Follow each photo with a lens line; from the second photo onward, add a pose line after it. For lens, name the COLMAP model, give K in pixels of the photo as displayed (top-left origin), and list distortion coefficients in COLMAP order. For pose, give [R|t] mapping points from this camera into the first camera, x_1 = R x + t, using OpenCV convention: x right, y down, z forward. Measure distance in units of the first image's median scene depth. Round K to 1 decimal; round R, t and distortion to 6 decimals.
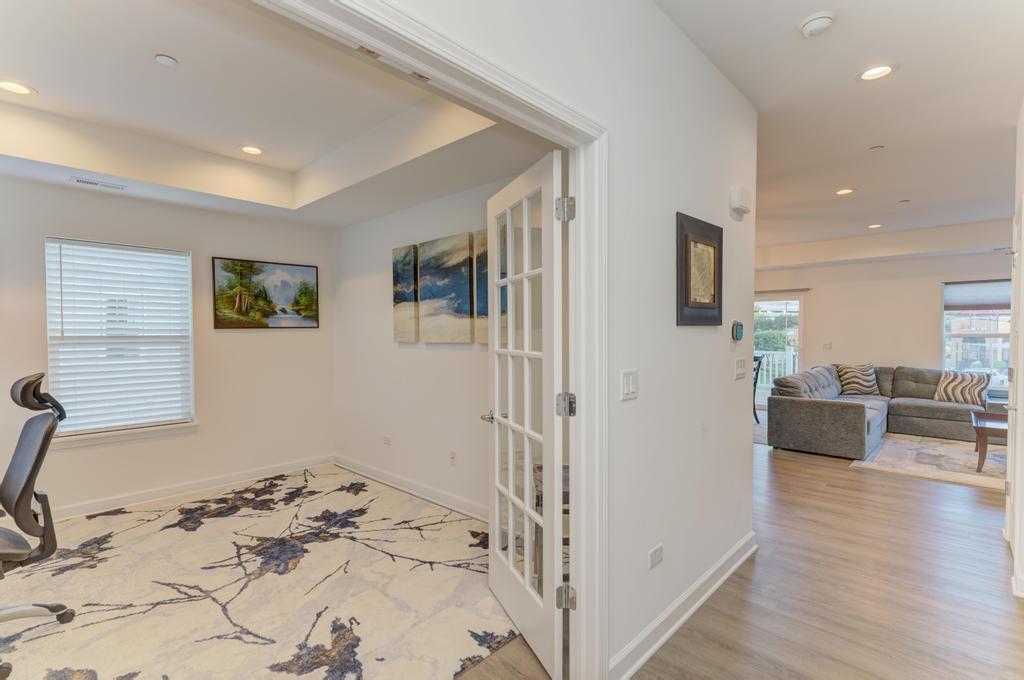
lens RADIAL K [[472.8, 0, 508.9], [0, 472.8, 345.8], [0, 0, 1]] dist [0.004976, -0.000566]
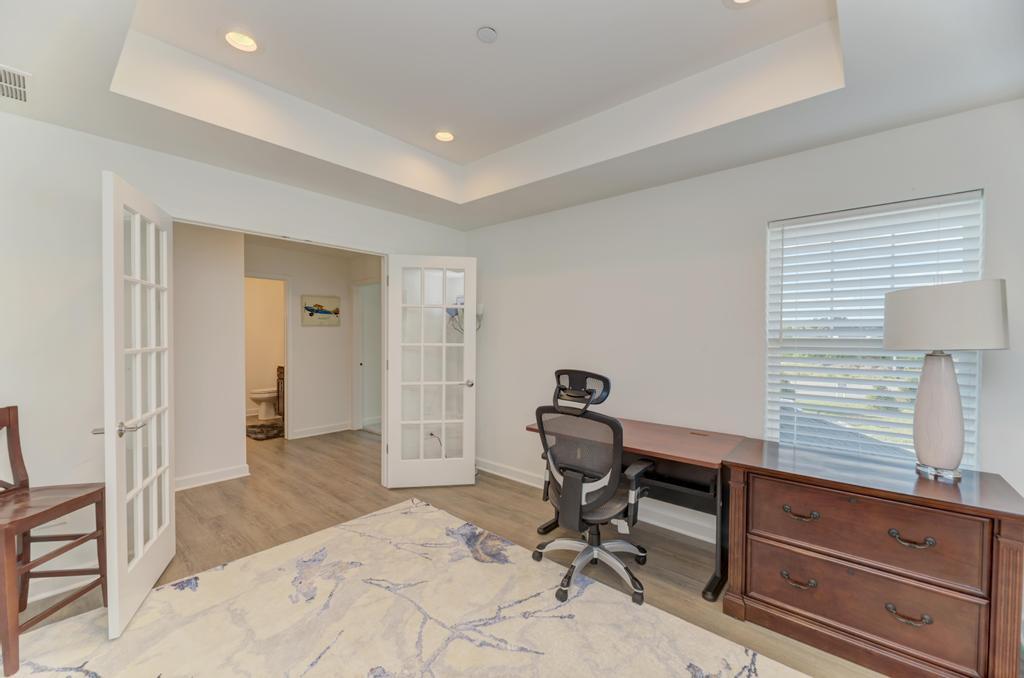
lens RADIAL K [[409.9, 0, 513.4], [0, 409.9, 342.9], [0, 0, 1]] dist [0.008582, -0.002326]
pose [[-0.999317, -0.001535, -0.036911, -0.492044], [-0.003103, 0.999093, 0.042469, -0.029155], [0.036812, 0.042554, -0.998416, 1.199475]]
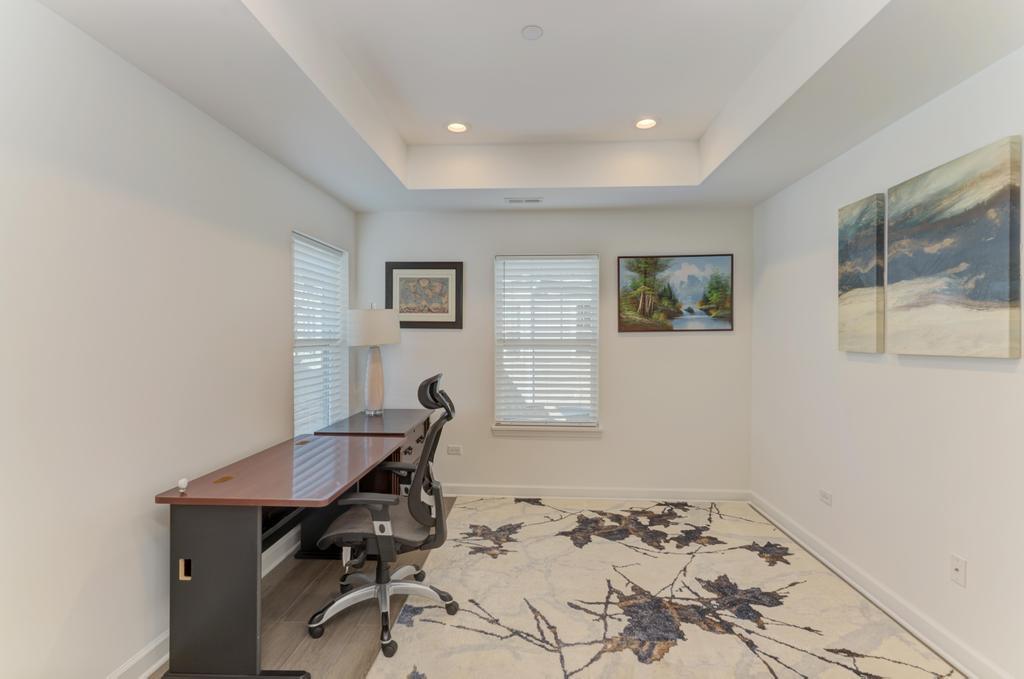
lens RADIAL K [[472.8, 0, 515.3], [0, 472.8, 342.8], [0, 0, 1]] dist [0.004976, -0.000566]
pose [[0.642610, 0.012015, -0.766099, -0.031804], [-0.022445, 0.999743, -0.003148, -0.008430], [0.765865, 0.019218, 0.642715, 0.267543]]
